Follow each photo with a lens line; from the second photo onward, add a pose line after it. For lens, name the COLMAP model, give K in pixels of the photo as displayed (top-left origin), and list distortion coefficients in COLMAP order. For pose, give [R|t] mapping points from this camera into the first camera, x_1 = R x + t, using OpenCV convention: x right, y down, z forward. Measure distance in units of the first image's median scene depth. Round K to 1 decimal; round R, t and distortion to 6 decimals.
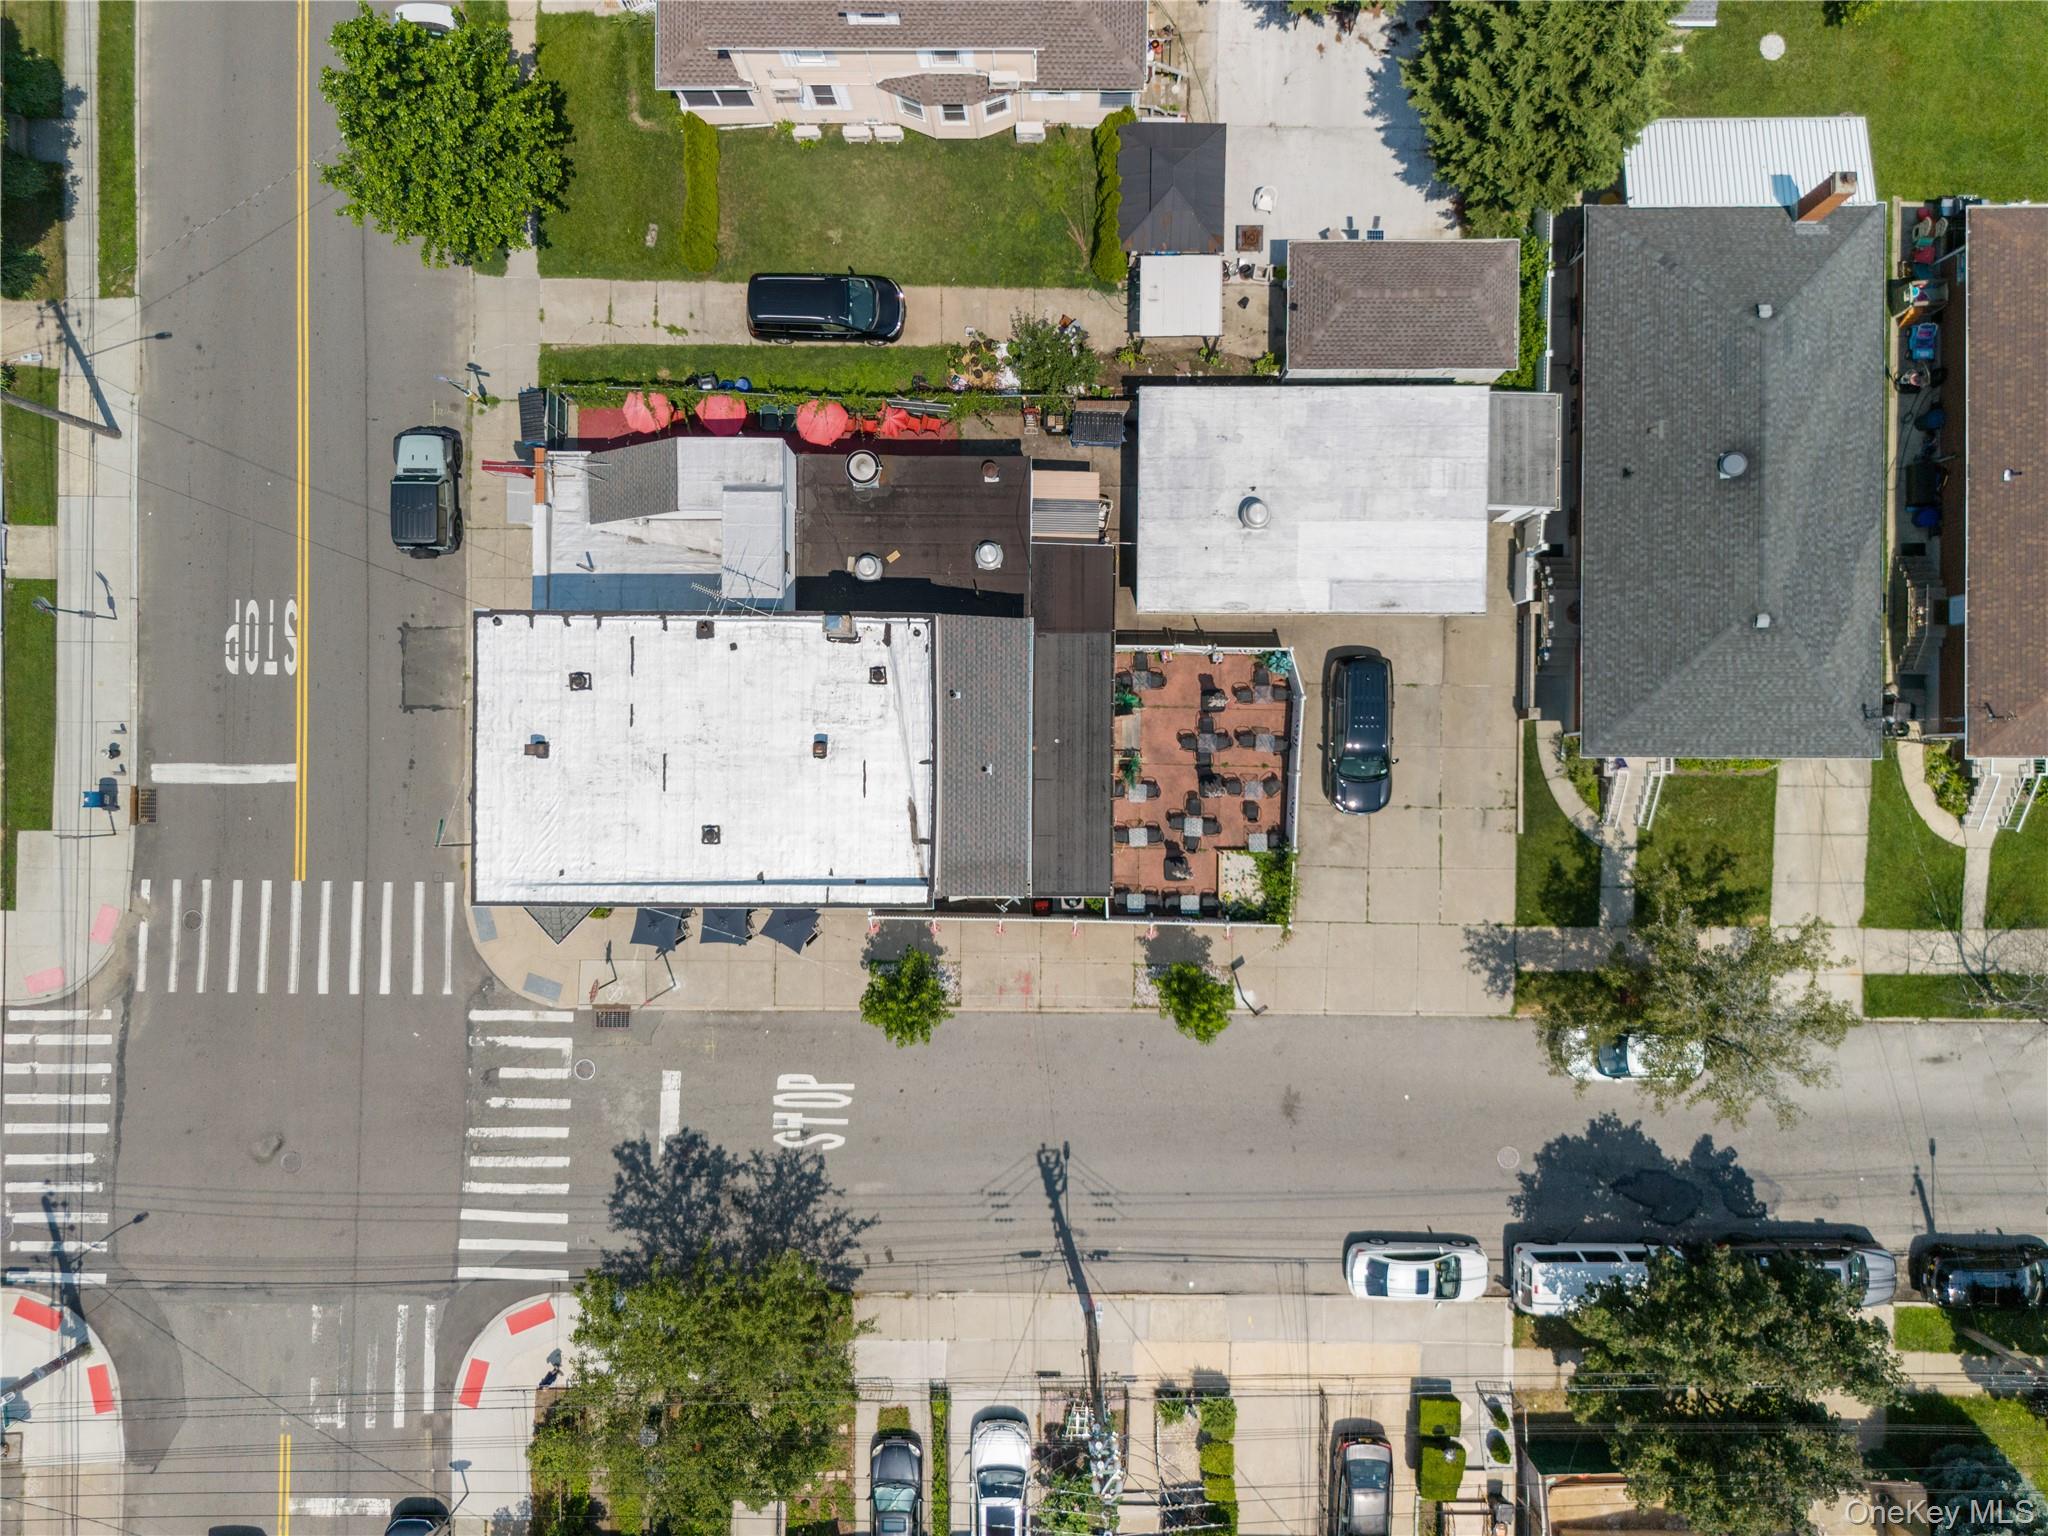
lens RADIAL K [[1505.6, 0, 1015.0], [0, 1505.6, 776.0], [0, 0, 1]] dist [0.061574, -0.058362]
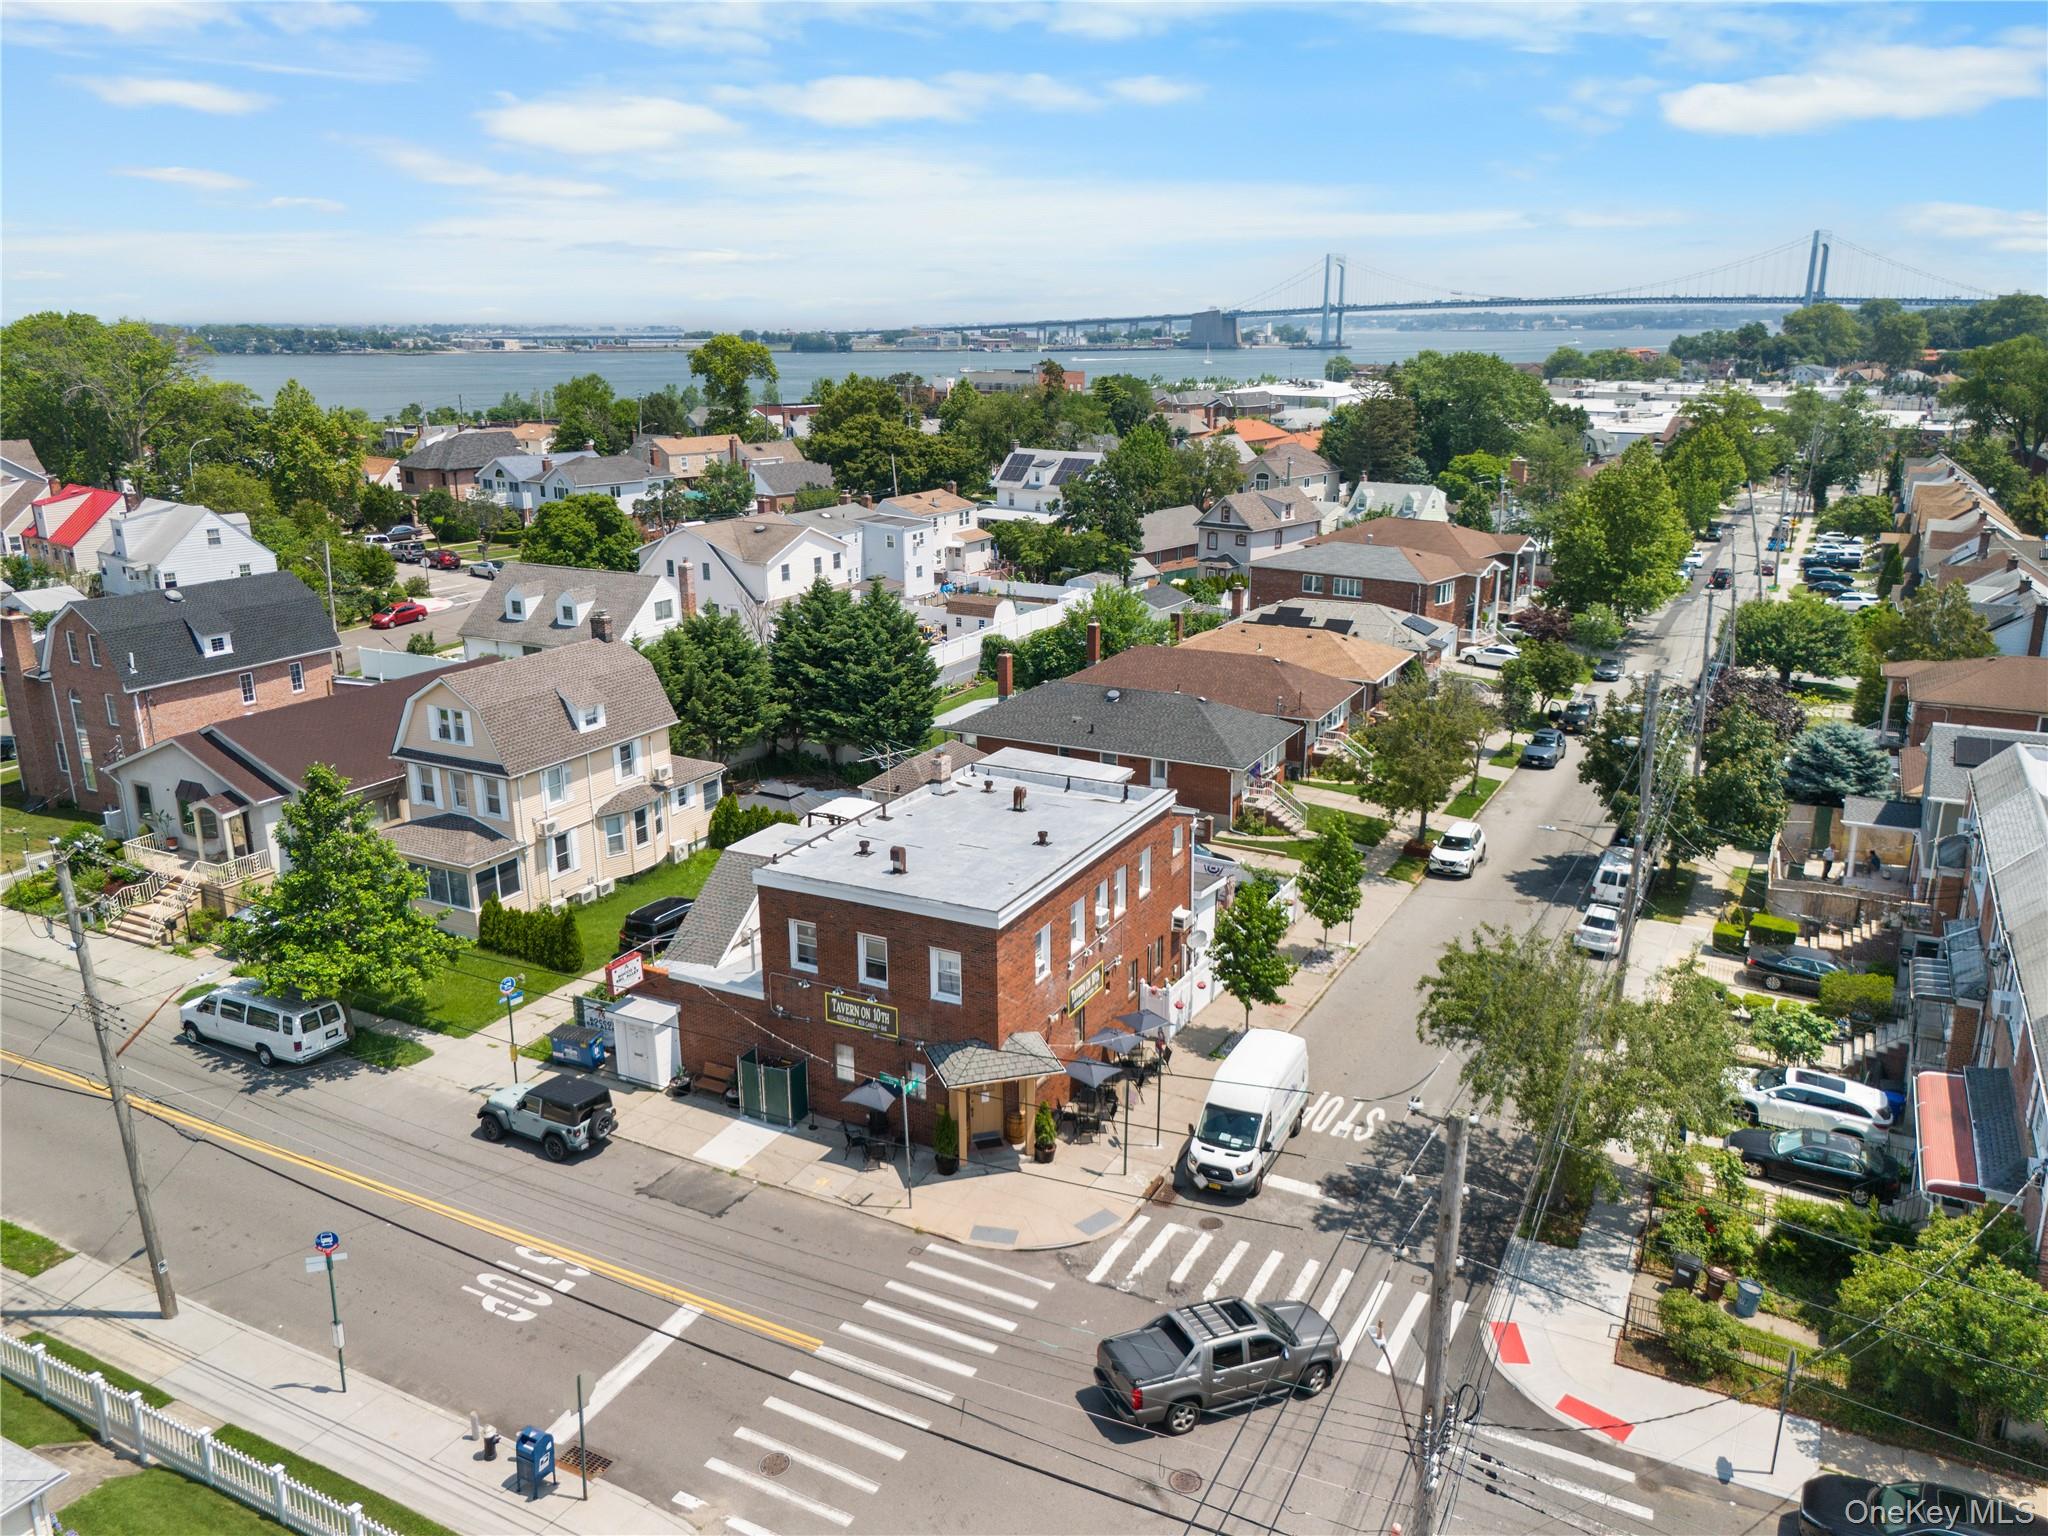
lens RADIAL K [[1505.6, 0, 1015.0], [0, 1505.6, 776.0], [0, 0, 1]] dist [0.061574, -0.058362]
pose [[0.463196, -0.237934, 0.853720, -0.969925], [0.886127, 0.140777, -0.441544, 0.425636], [-0.015125, 0.961025, 0.276047, 0.545314]]
